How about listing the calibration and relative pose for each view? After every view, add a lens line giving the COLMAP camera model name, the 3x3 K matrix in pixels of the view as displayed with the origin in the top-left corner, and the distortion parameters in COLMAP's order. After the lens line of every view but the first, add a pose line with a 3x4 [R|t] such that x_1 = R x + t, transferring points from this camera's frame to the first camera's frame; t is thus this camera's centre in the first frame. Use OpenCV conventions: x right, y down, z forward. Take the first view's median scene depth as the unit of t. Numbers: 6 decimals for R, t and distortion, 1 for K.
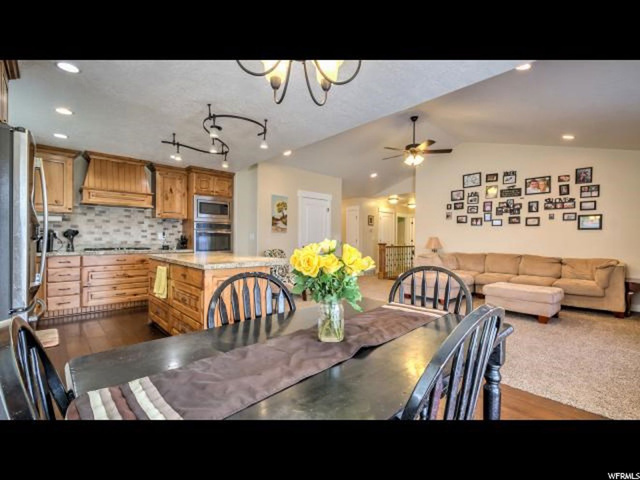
lens RADIAL K [[286.1, 0, 318.6], [0, 286.1, 241.2], [0, 0, 1]] dist [0.042503, -0.022256]
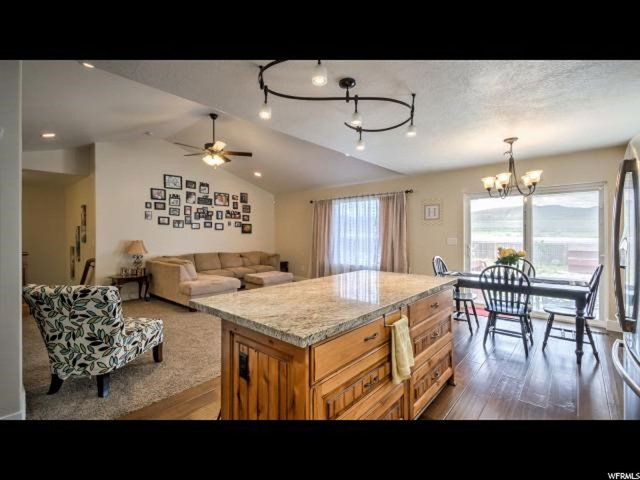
lens RADIAL K [[289.8, 0, 320.8], [0, 289.8, 235.2], [0, 0, 1]] dist [0.020572, -0.000383]
pose [[-0.108323, -0.010948, 0.994055, -0.621359], [0.010075, 0.999876, 0.012110, -0.041710], [-0.994065, 0.011327, -0.108199, 0.720030]]
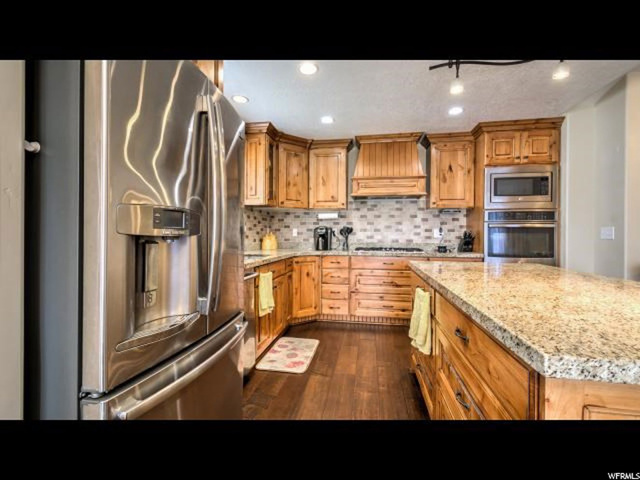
lens RADIAL K [[289.8, 0, 320.8], [0, 289.8, 235.2], [0, 0, 1]] dist [0.020572, -0.000383]
pose [[0.611250, -0.003440, -0.791430, -0.141132], [-0.007158, 0.999926, -0.009874, -0.003037], [0.791405, 0.011700, 0.611180, 0.314565]]
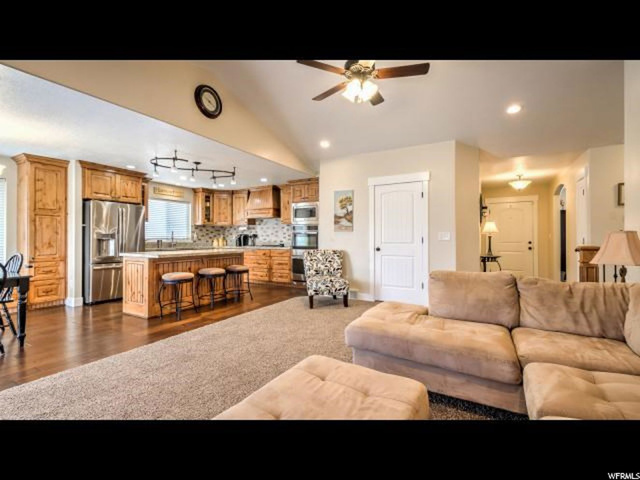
lens RADIAL K [[289.8, 0, 320.8], [0, 289.8, 235.2], [0, 0, 1]] dist [0.020572, -0.000383]
pose [[0.305501, -0.017542, -0.952030, 0.784161], [-0.003544, 0.999802, -0.019559, -0.000297], [0.952185, 0.009349, 0.305379, 0.728246]]
